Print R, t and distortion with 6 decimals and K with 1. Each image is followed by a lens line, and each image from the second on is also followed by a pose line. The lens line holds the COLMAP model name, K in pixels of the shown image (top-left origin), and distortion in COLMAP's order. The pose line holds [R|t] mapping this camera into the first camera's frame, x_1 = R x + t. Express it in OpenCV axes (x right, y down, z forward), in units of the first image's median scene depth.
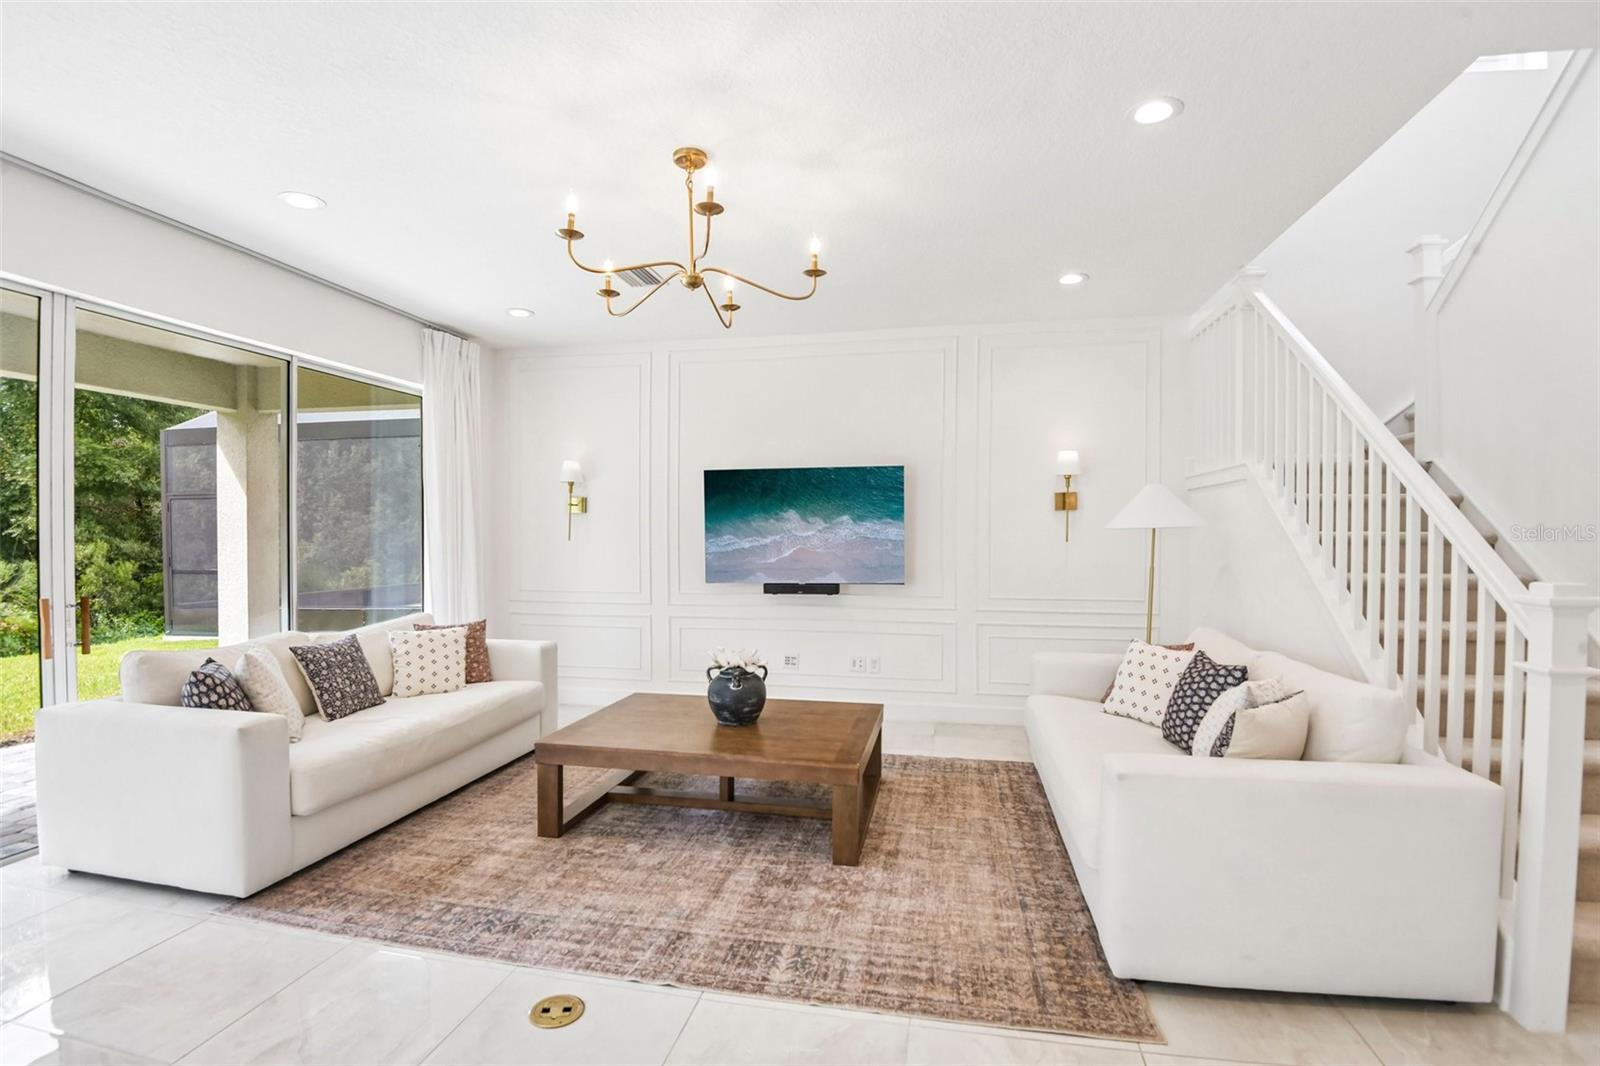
lens RADIAL K [[738.6, 0, 803.3], [0, 738.6, 538.7], [0, 0, 1]] dist [-0.027434, -0.000097]
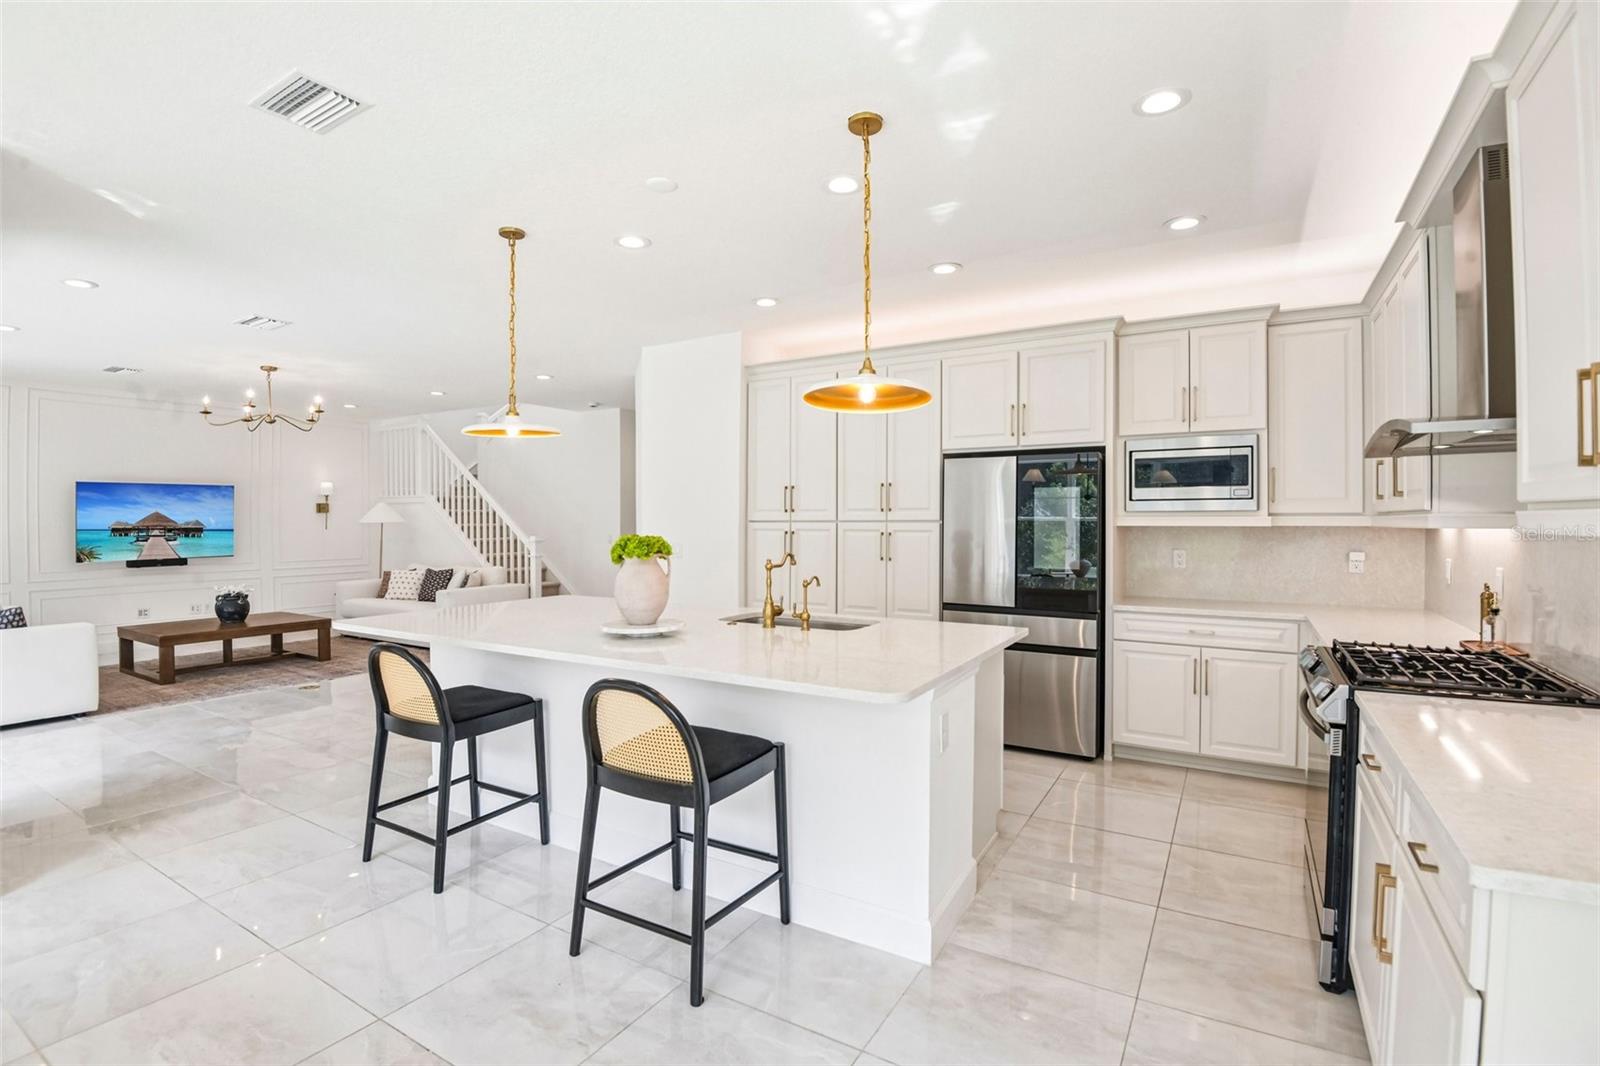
lens RADIAL K [[738.6, 0, 803.3], [0, 738.6, 538.7], [0, 0, 1]] dist [-0.027434, -0.000097]
pose [[0.337591, -0.020363, 0.941073, -1.806406], [0.004355, 0.999789, 0.020072, -0.011934], [-0.941283, -0.002678, 0.337608, -1.436514]]
